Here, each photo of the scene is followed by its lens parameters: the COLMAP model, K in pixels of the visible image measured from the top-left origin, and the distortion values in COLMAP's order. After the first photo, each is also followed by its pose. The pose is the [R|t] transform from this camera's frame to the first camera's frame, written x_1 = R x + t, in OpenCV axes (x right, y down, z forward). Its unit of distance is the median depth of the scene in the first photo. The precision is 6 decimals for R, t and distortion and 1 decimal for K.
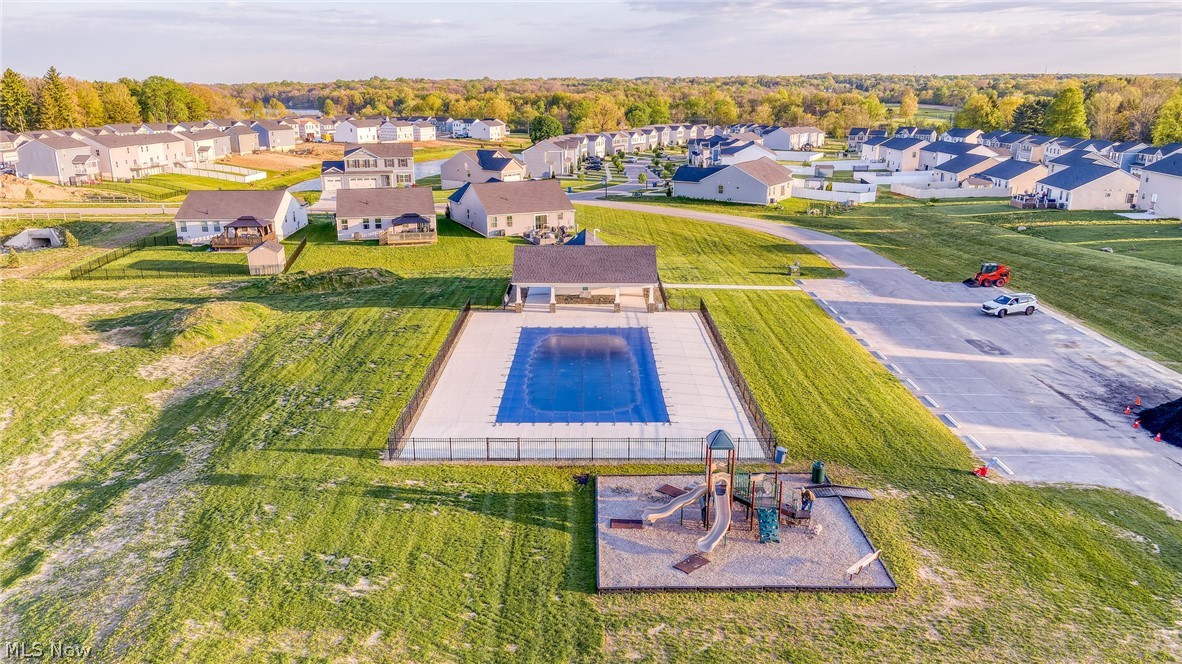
lens RADIAL K [[797.5, 0, 590.2], [0, 797.5, 332.8], [0, 0, 1]] dist [0.011187, 0.001132]
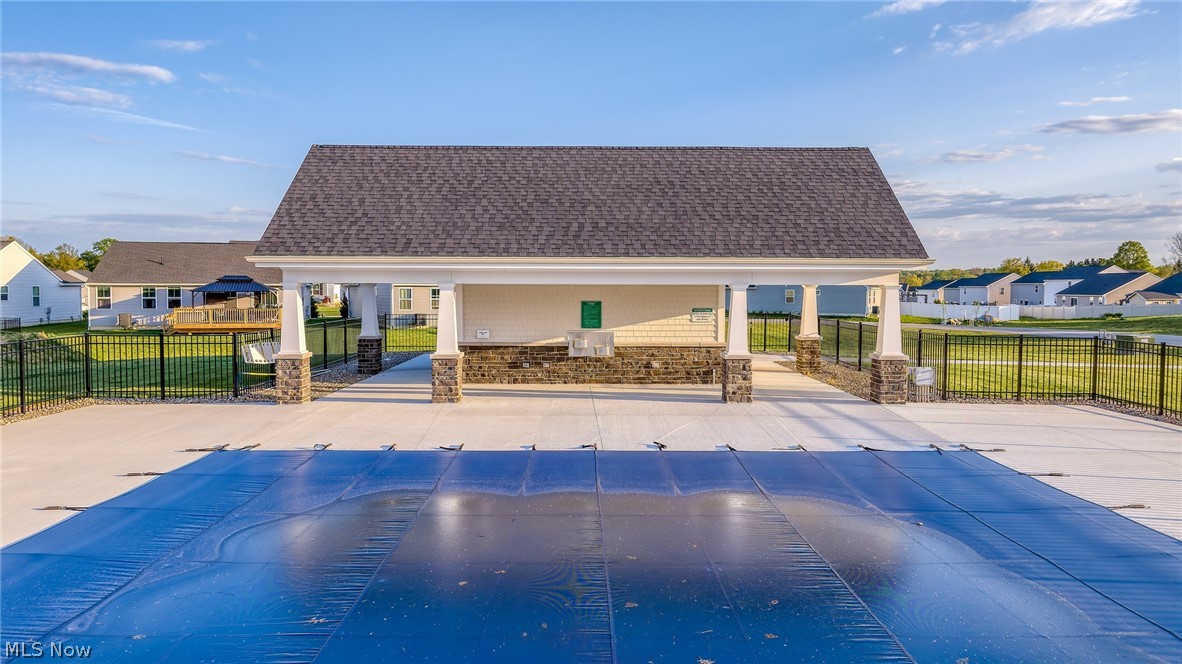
lens RADIAL K [[797.5, 0, 589.1], [0, 797.5, 333.2], [0, 0, 1]] dist [0.011187, 0.001132]
pose [[0.999933, 0.002378, 0.011310, -0.014571], [0.000337, 0.972177, -0.234249, 0.010491], [-0.011552, 0.234237, 0.972111, 1.133402]]
